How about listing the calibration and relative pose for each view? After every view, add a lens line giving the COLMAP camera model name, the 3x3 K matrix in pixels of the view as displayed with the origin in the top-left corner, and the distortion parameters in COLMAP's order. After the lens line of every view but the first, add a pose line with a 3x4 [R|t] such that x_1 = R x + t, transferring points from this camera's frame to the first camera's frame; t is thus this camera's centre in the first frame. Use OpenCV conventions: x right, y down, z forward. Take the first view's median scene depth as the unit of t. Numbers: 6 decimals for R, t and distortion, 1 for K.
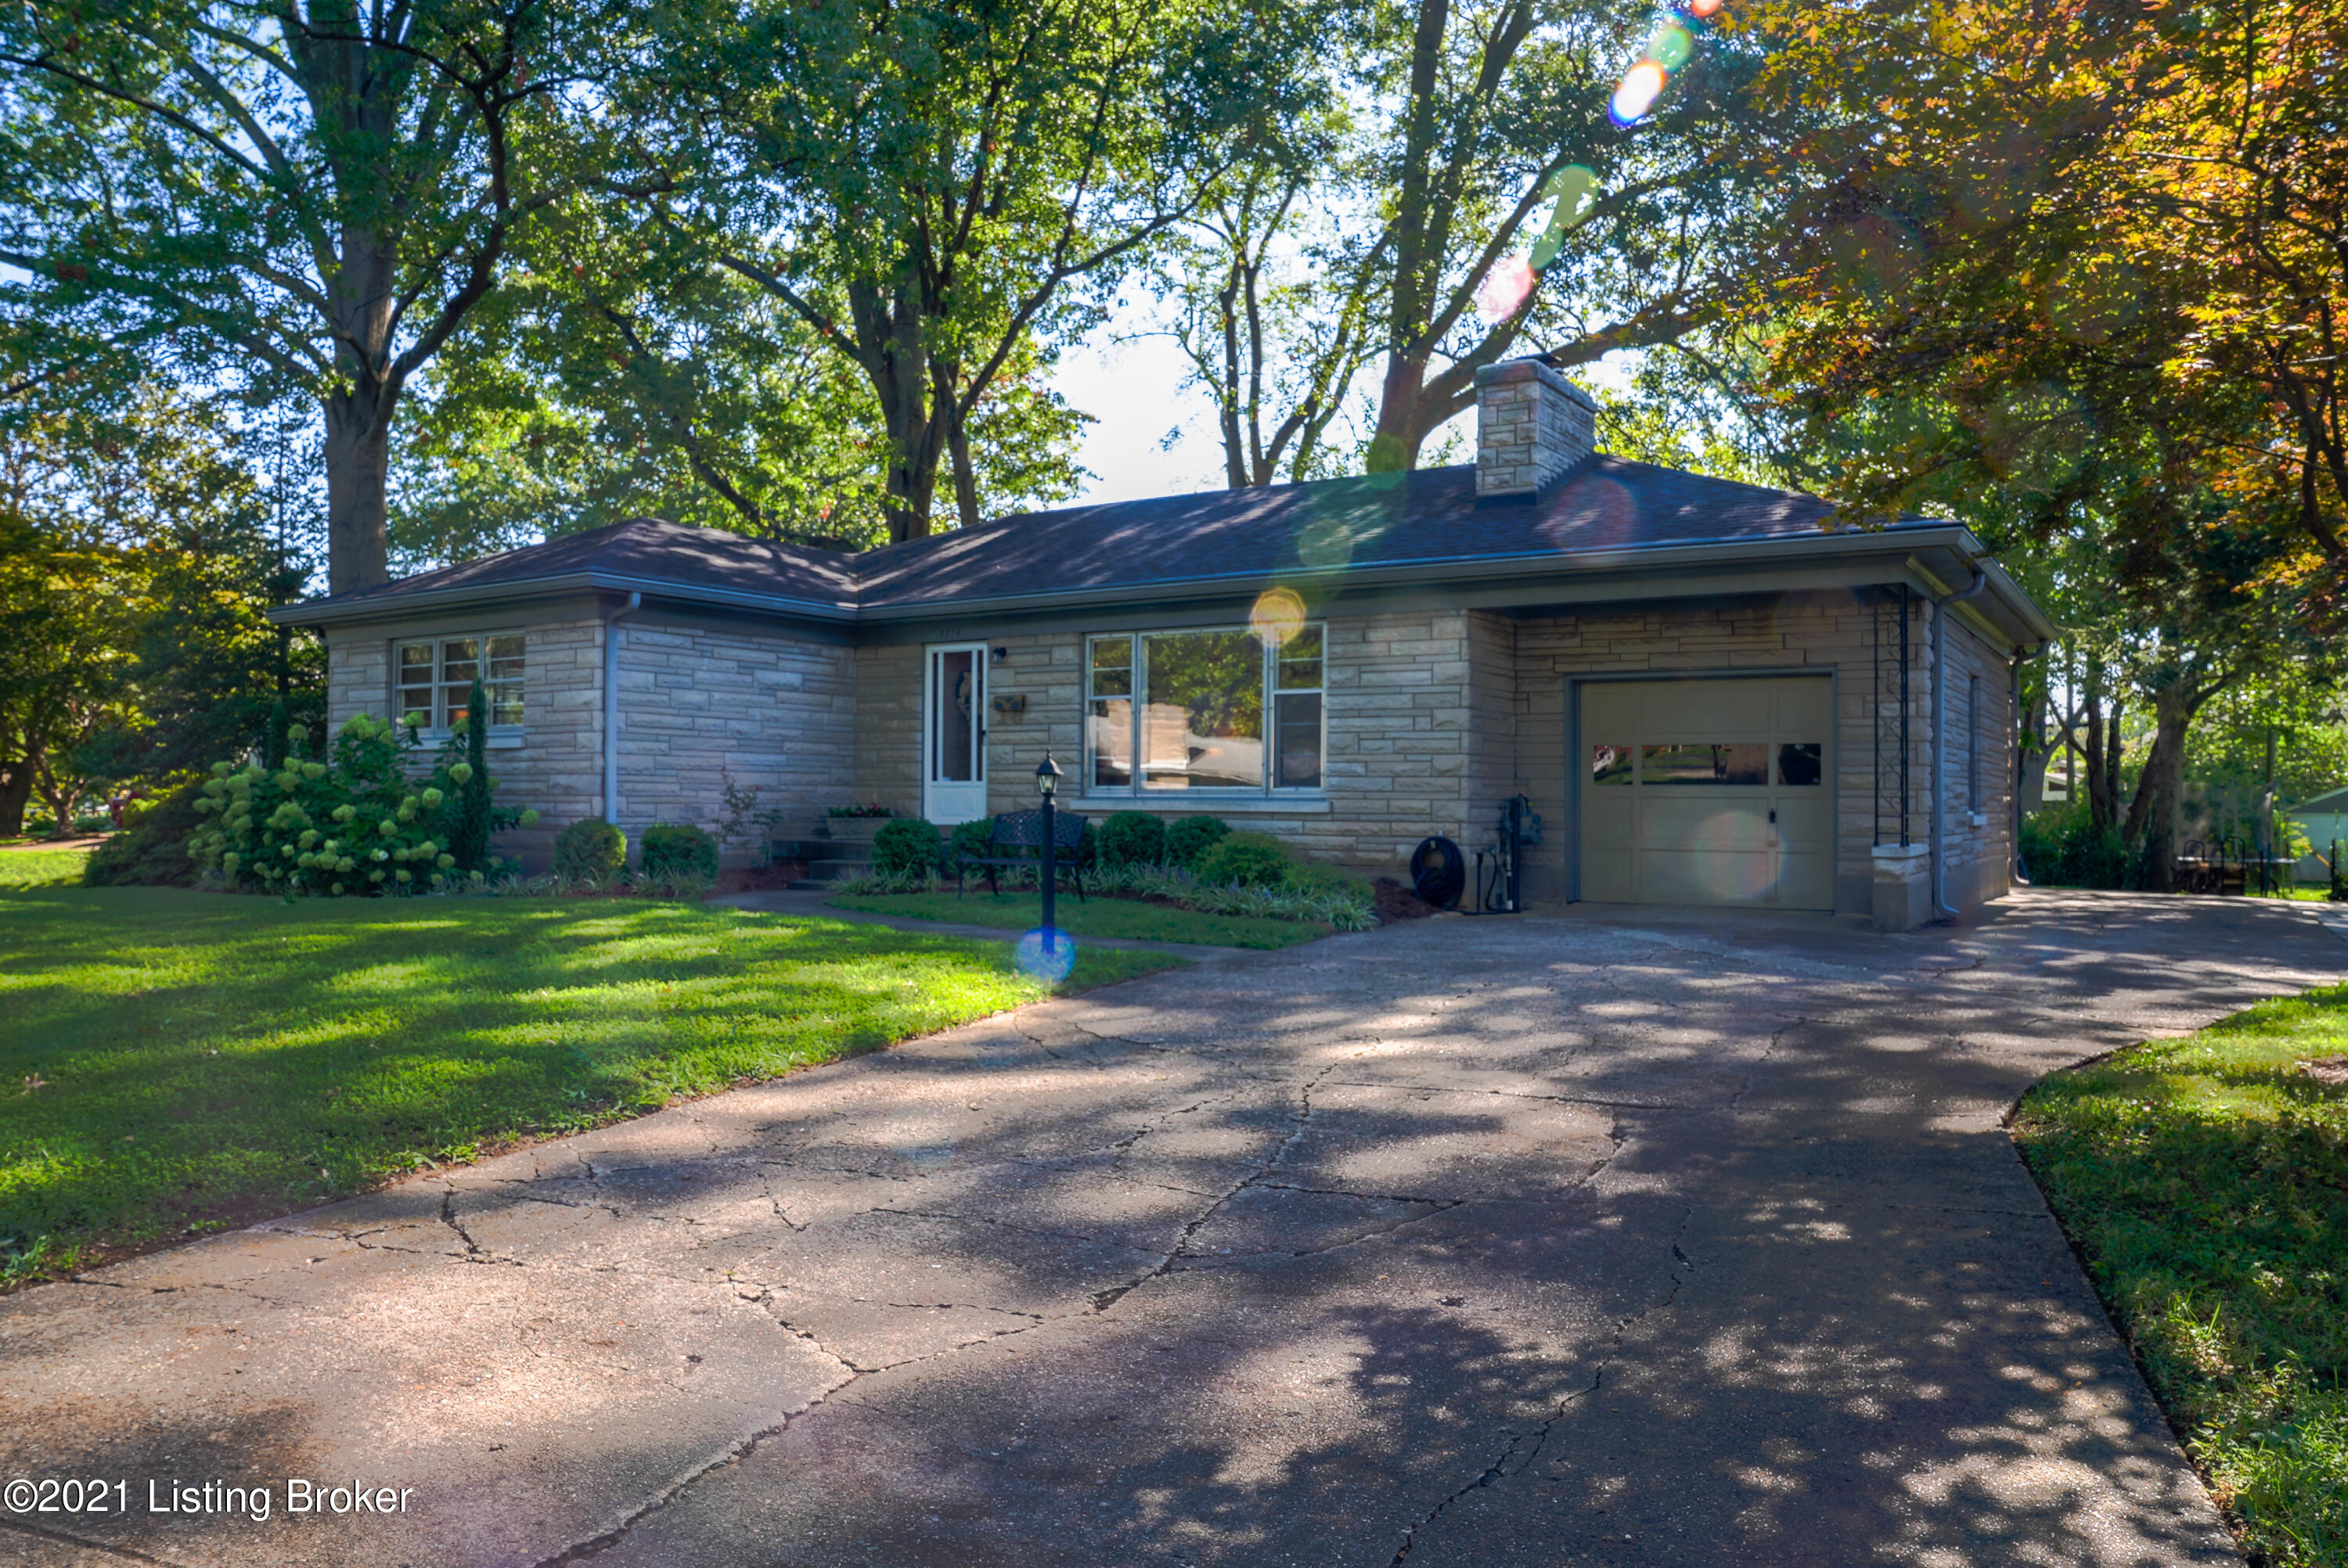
lens RADIAL K [[1648.5, 0, 1177.0], [0, 1648.5, 797.1], [0, 0, 1]] dist [-0.039954, 0.006571]
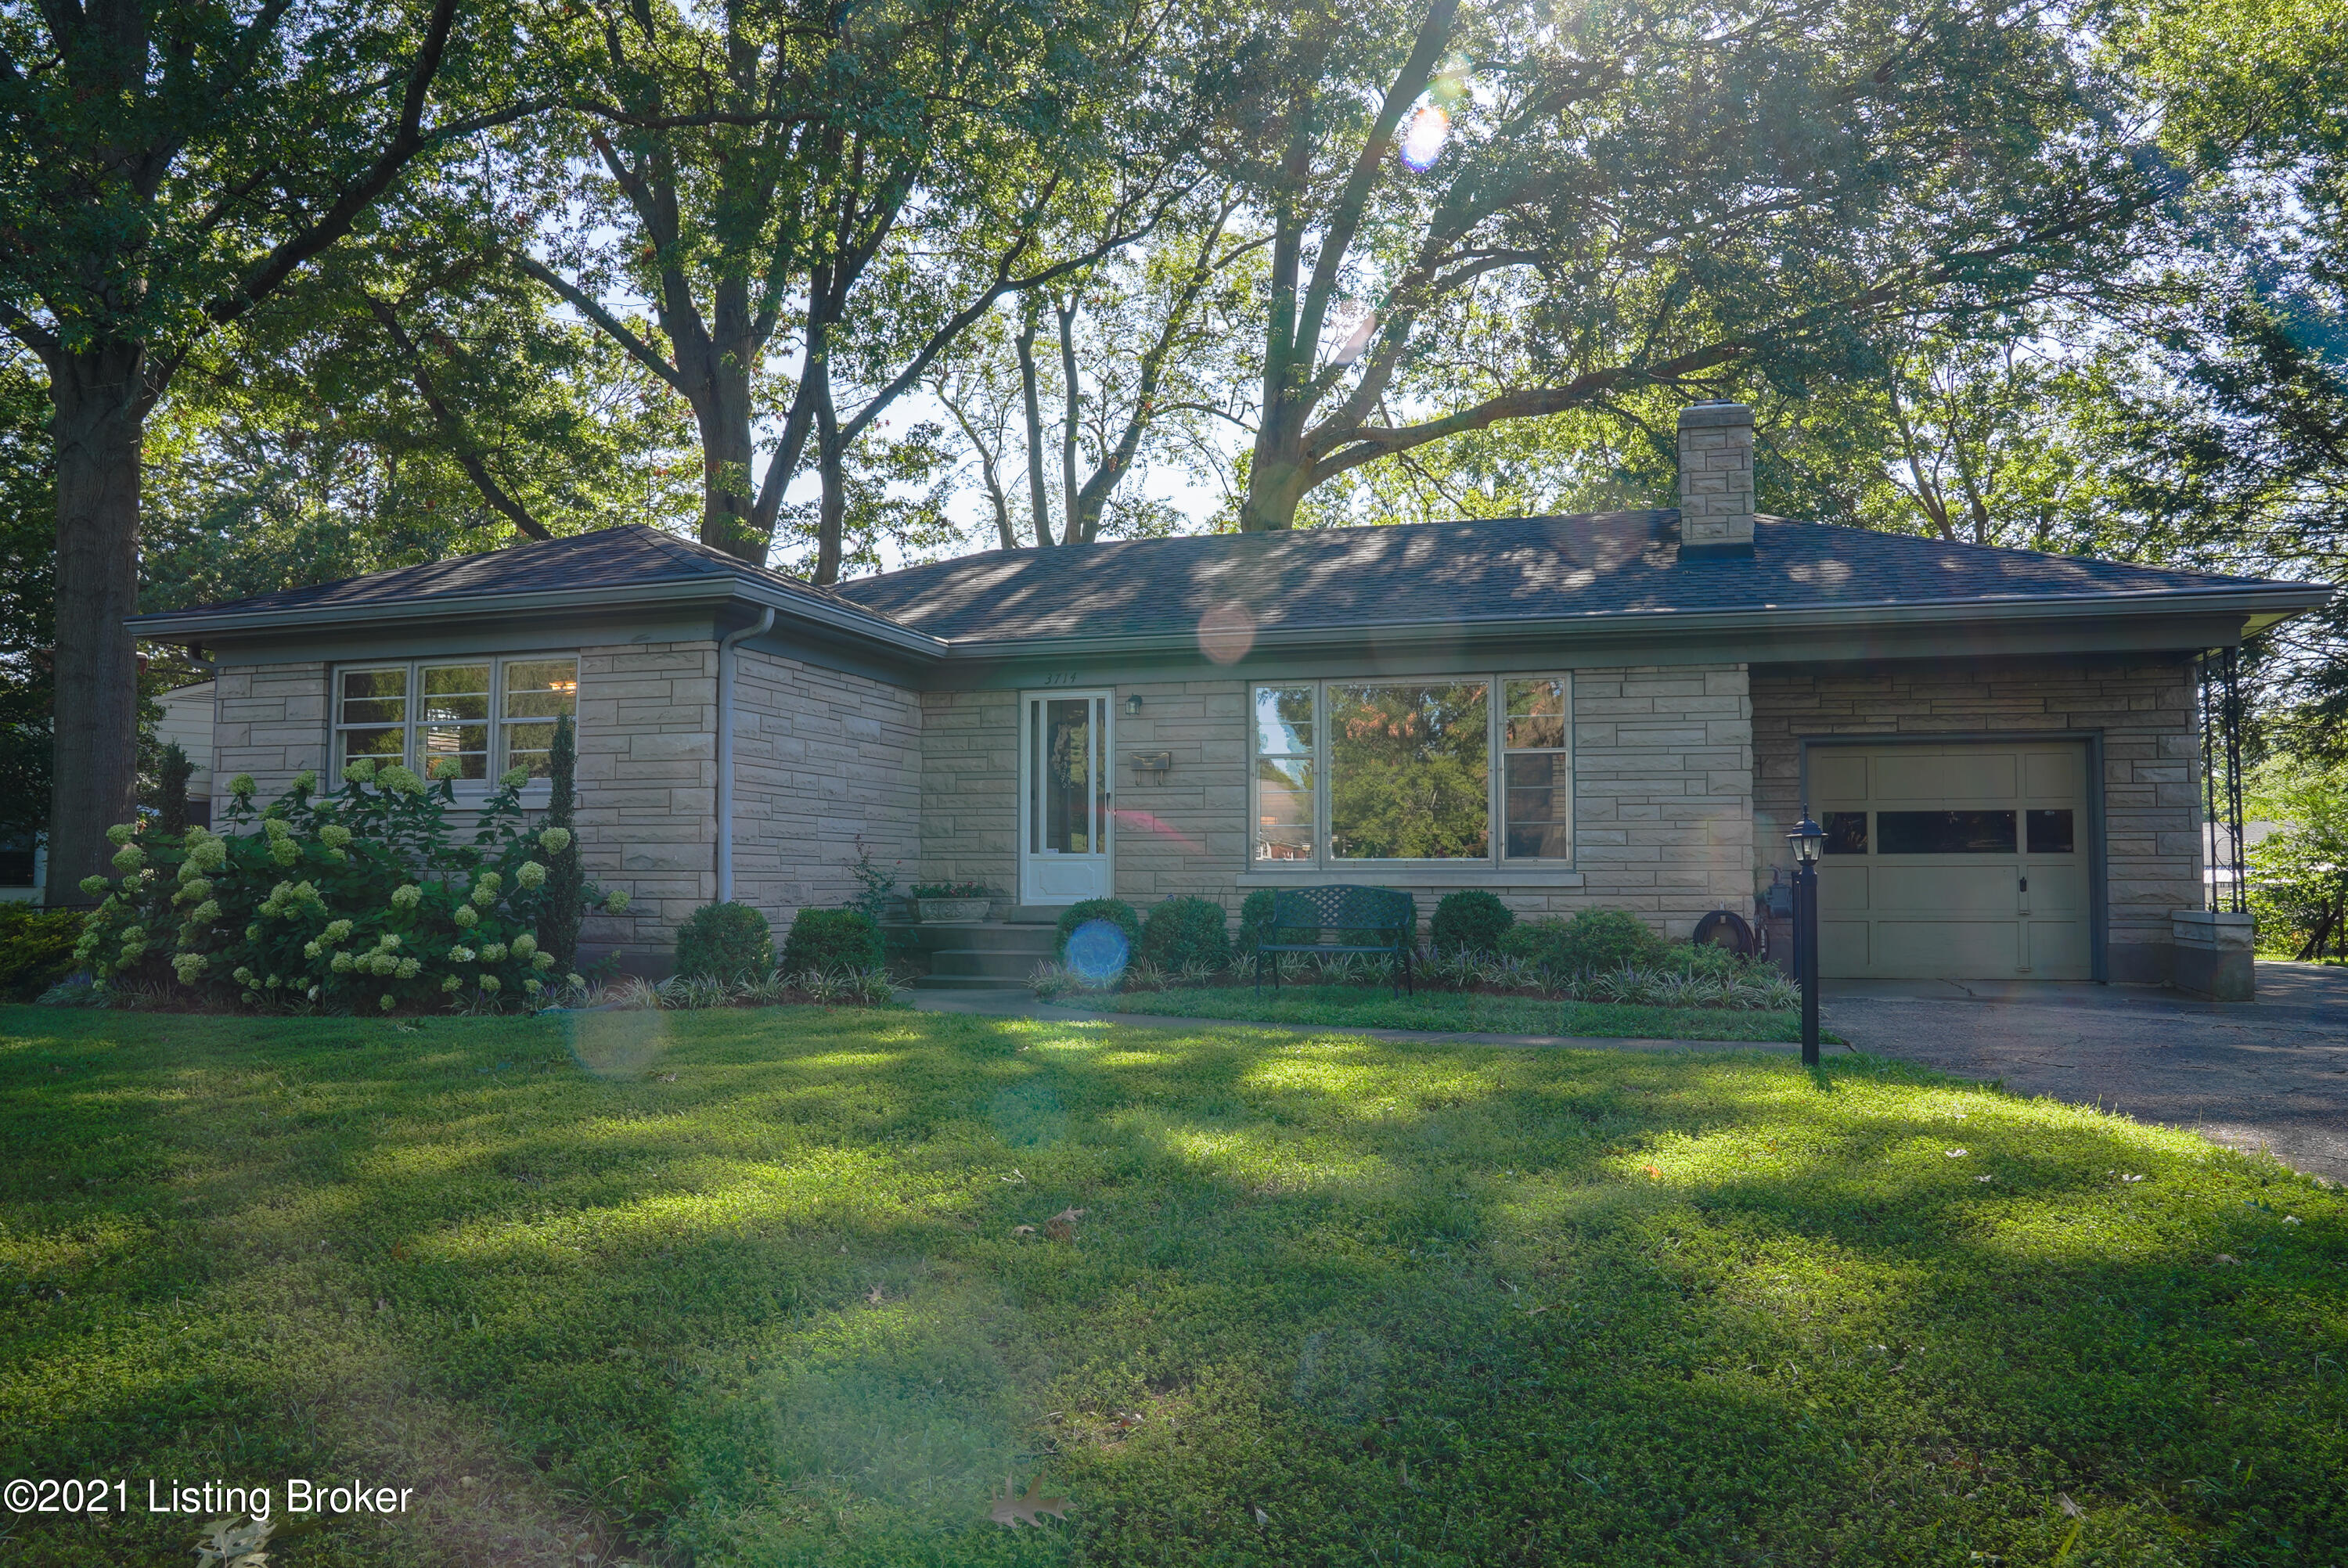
lens RADIAL K [[1648.5, 0, 1173.2], [0, 1648.5, 775.1], [0, 0, 1]] dist [-0.039954, 0.006571]
pose [[0.955878, 0.012043, 0.293517, -0.371352], [0.005725, 0.998206, -0.059599, 0.001332], [-0.293709, 0.058650, 0.954094, 0.200798]]
